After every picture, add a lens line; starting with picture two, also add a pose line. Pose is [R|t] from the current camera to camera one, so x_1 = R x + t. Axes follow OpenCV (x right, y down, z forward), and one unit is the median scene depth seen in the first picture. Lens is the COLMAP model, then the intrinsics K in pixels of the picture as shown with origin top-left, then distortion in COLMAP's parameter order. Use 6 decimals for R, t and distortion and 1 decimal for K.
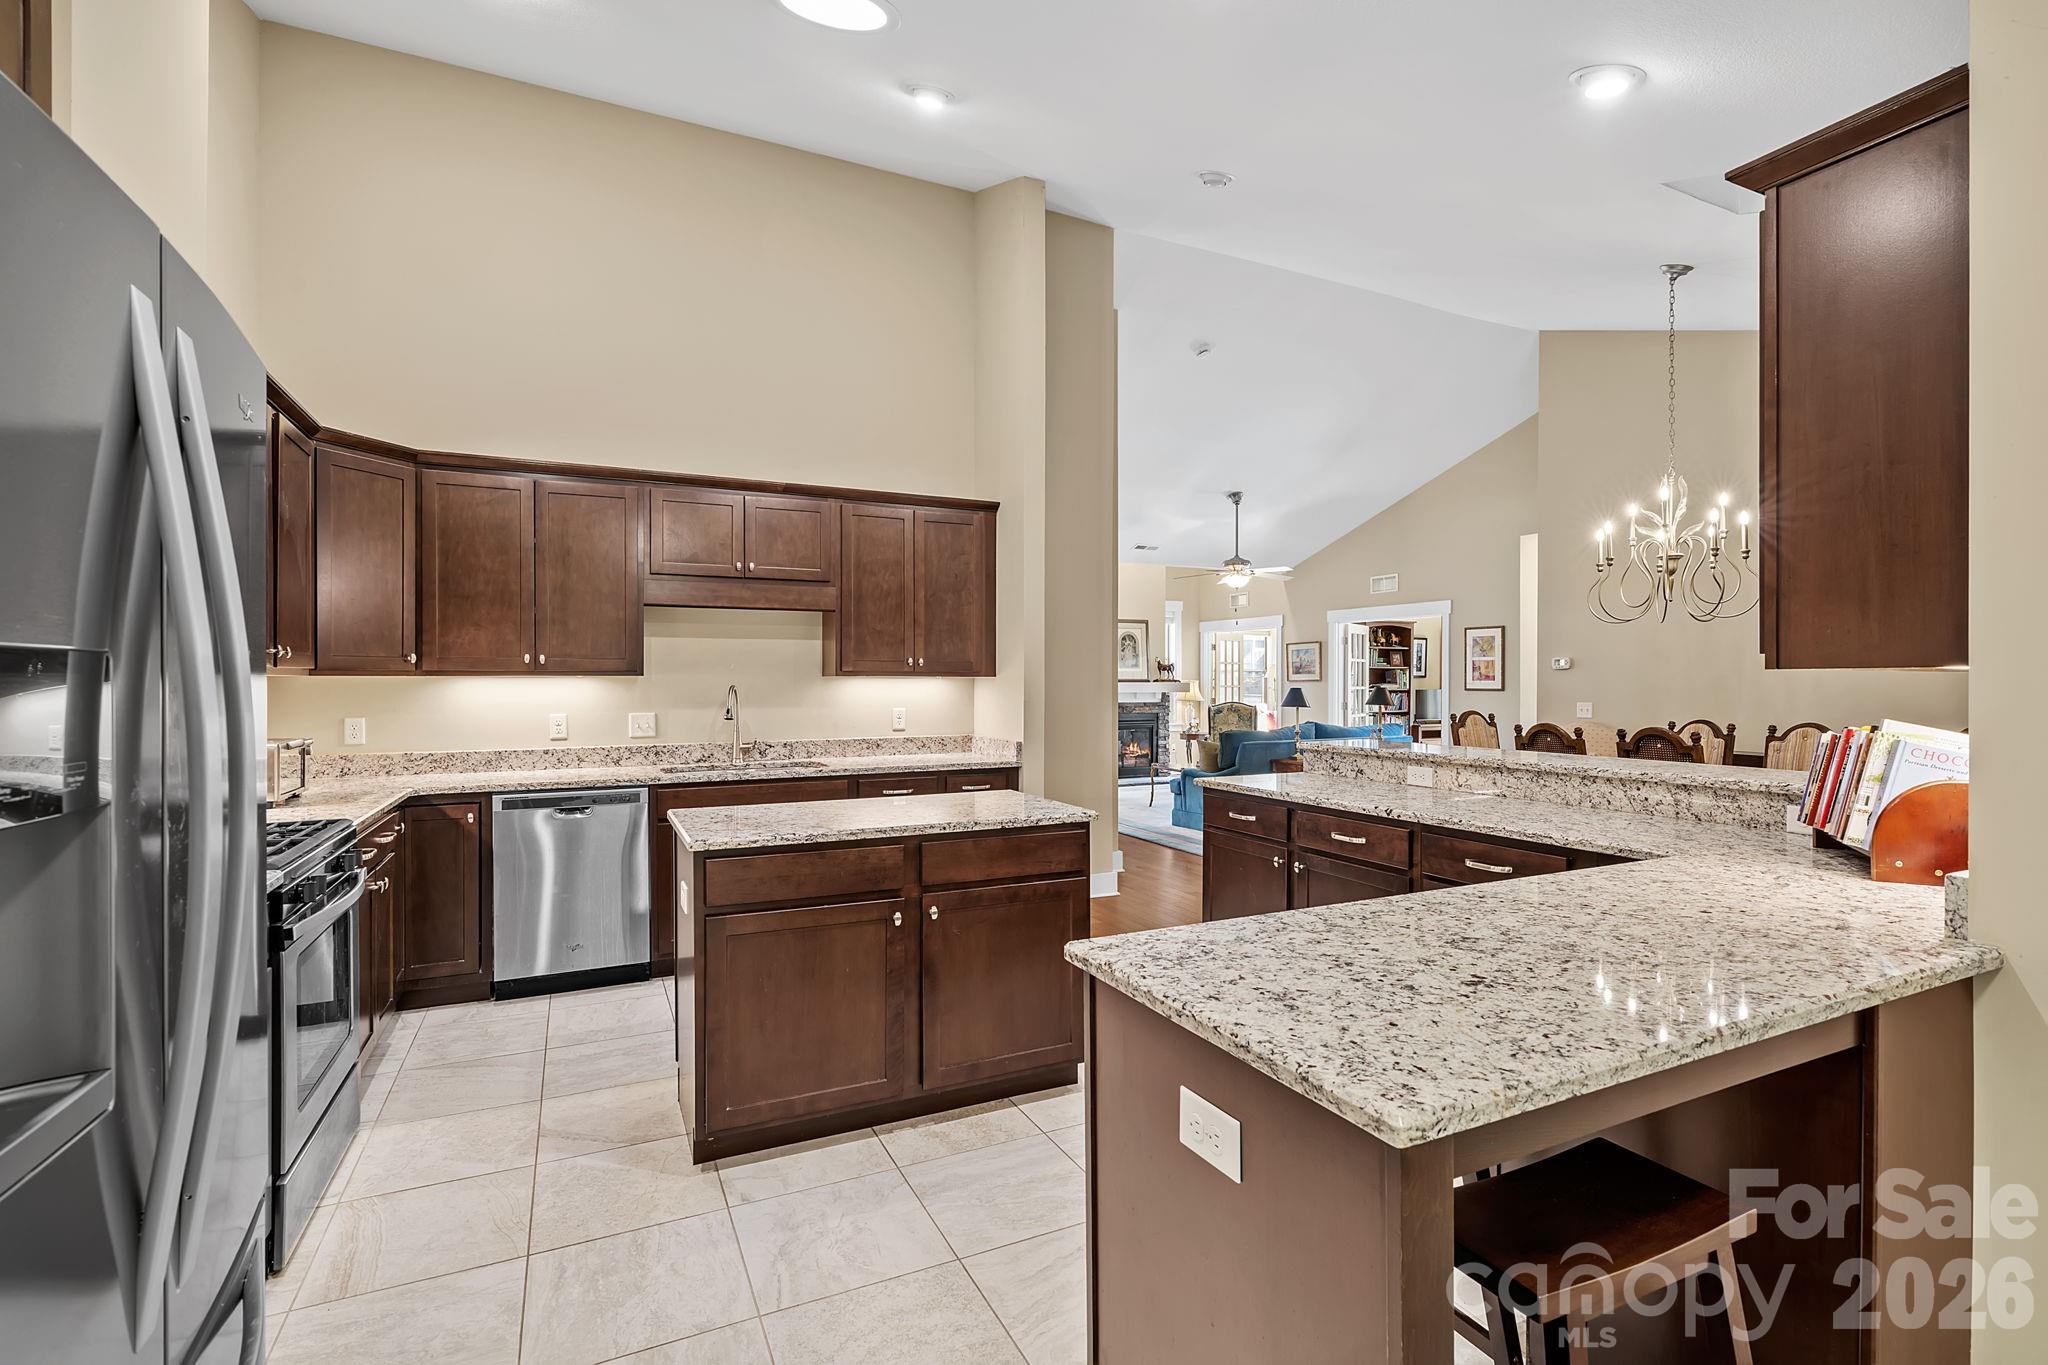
lens RADIAL K [[920.4, 0, 1016.6], [0, 920.4, 688.2], [0, 0, 1]] dist [-0.002476, -0.000438]
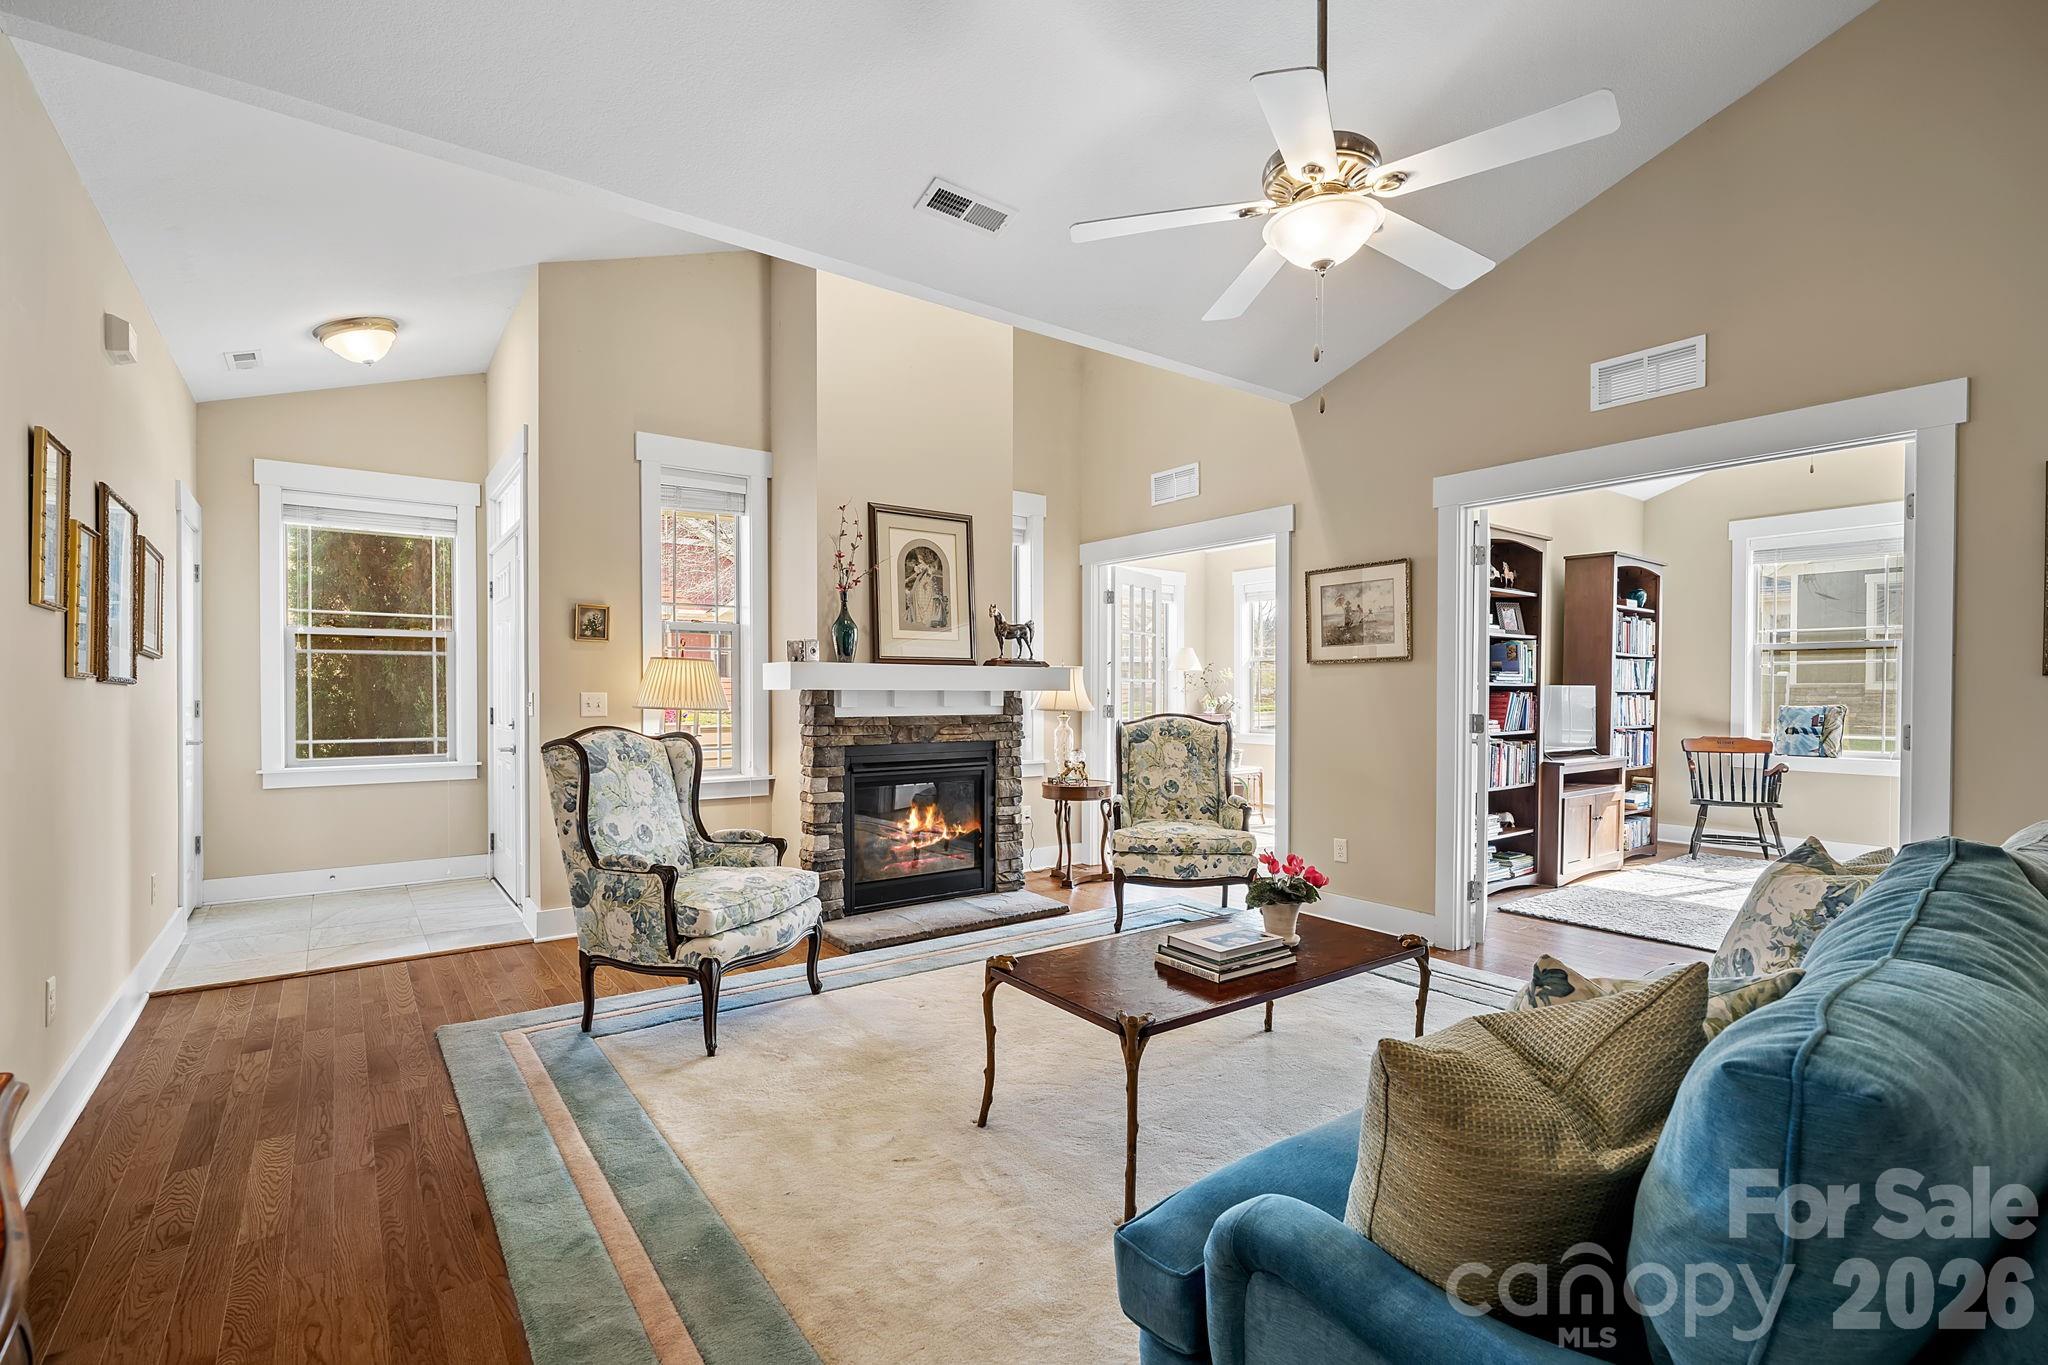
lens RADIAL K [[928.9, 0, 1017.3], [0, 928.9, 695.7], [0, 0, 1]] dist [0.000497, 0.000148]
pose [[0.981773, -0.000152, 0.190055, 0.083814], [-0.000067, 0.999999, 0.001150, 0.006140], [-0.190056, -0.001142, 0.981773, 0.587524]]
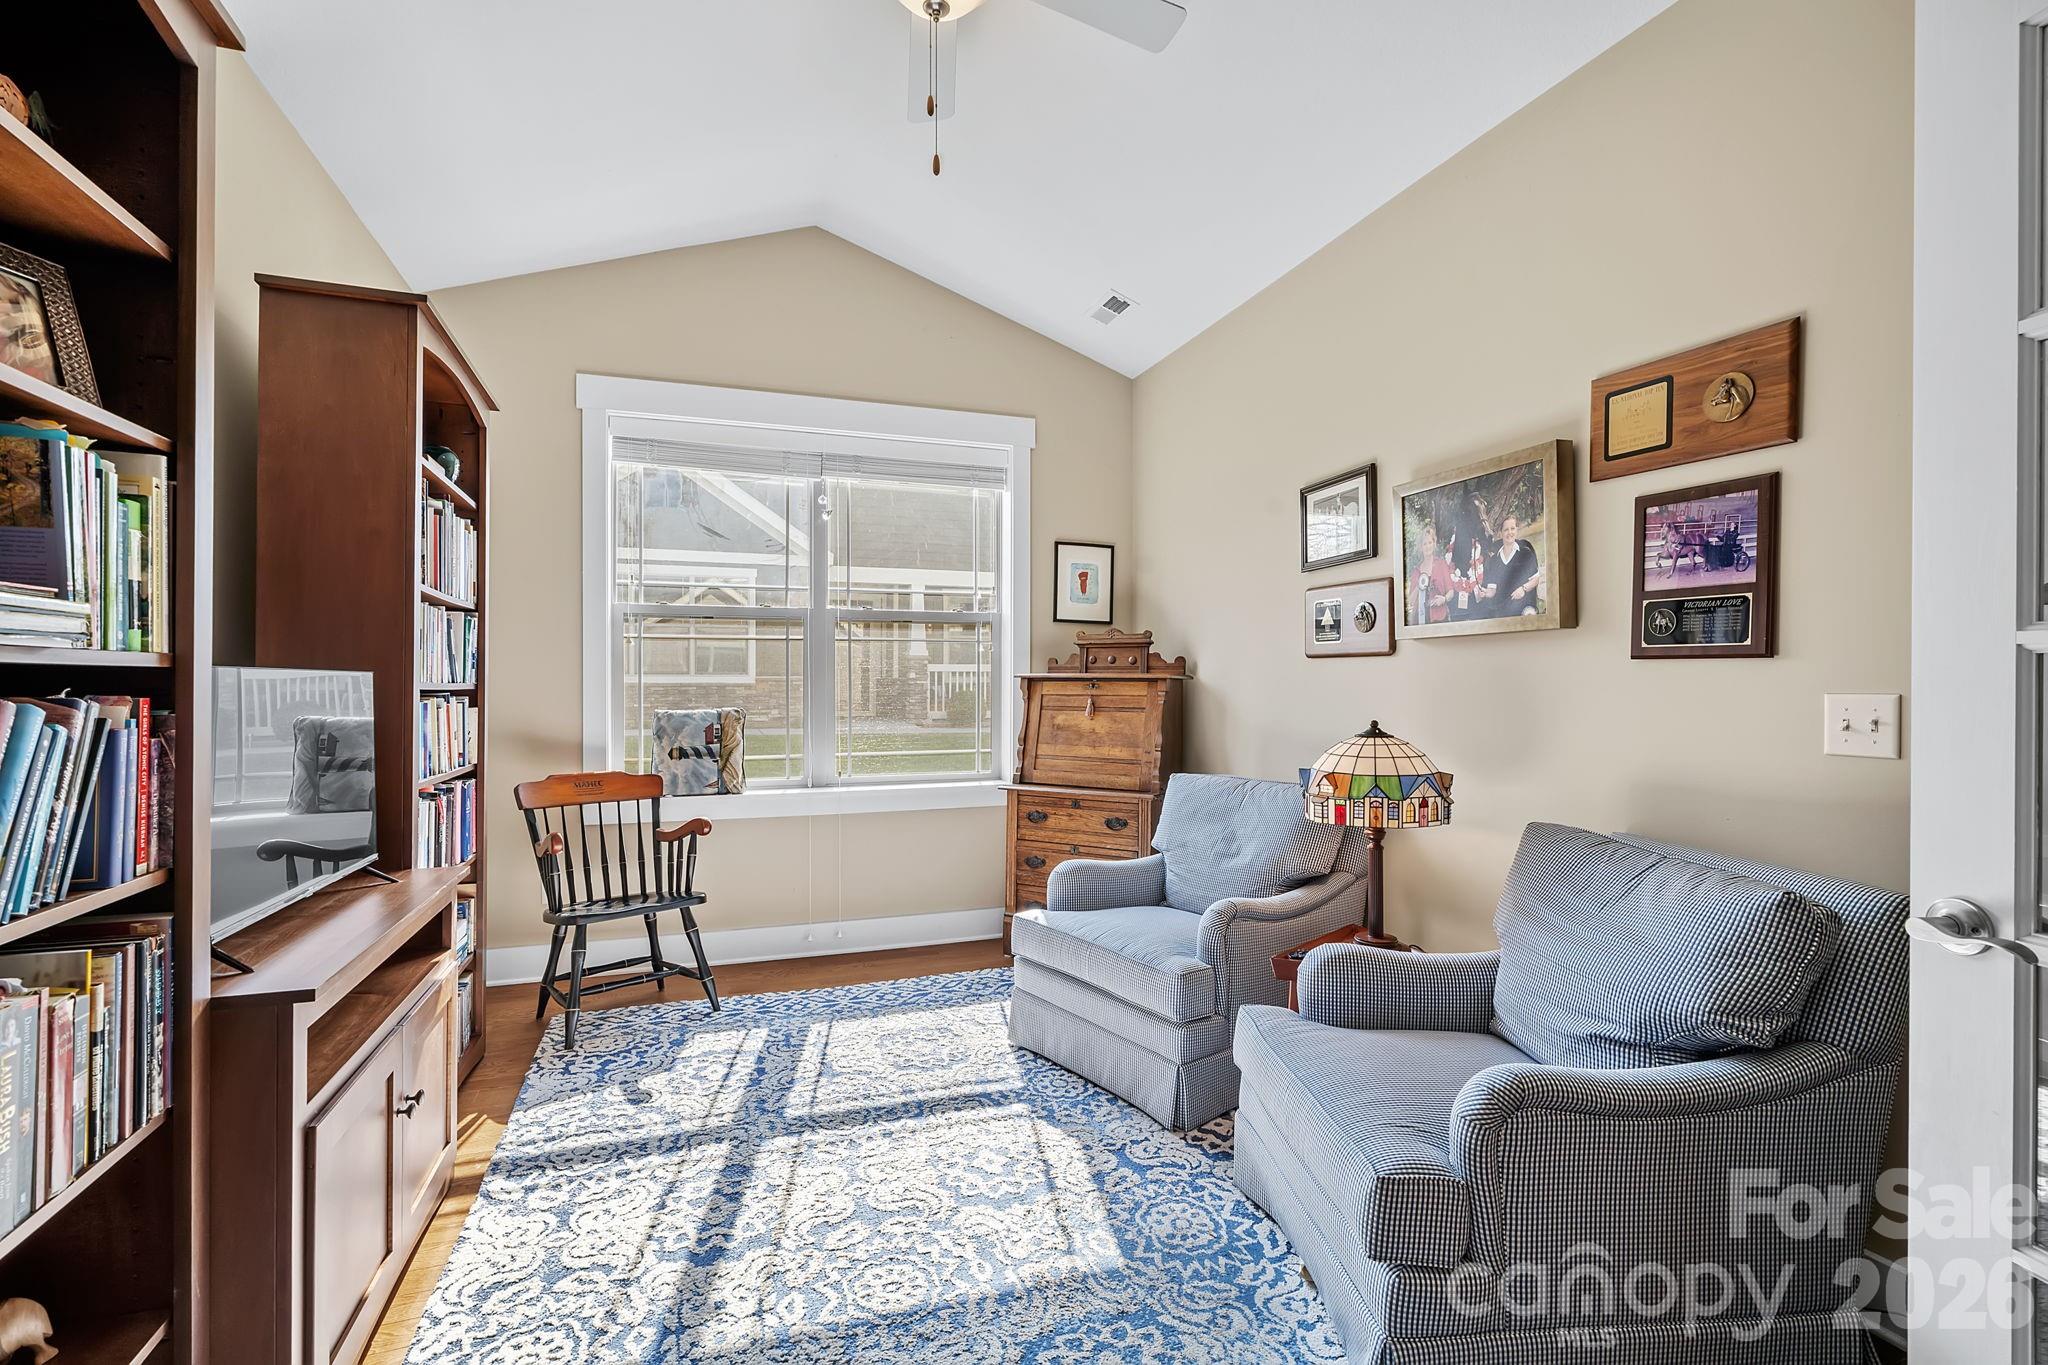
lens RADIAL K [[920.4, 0, 1016.6], [0, 920.4, 688.2], [0, 0, 1]] dist [-0.002476, -0.000438]
pose [[0.109898, -0.006352, 0.993923, 0.330189], [0.006503, 0.999963, 0.005672, 0.004050], [-0.993922, 0.005840, 0.109935, 0.882656]]
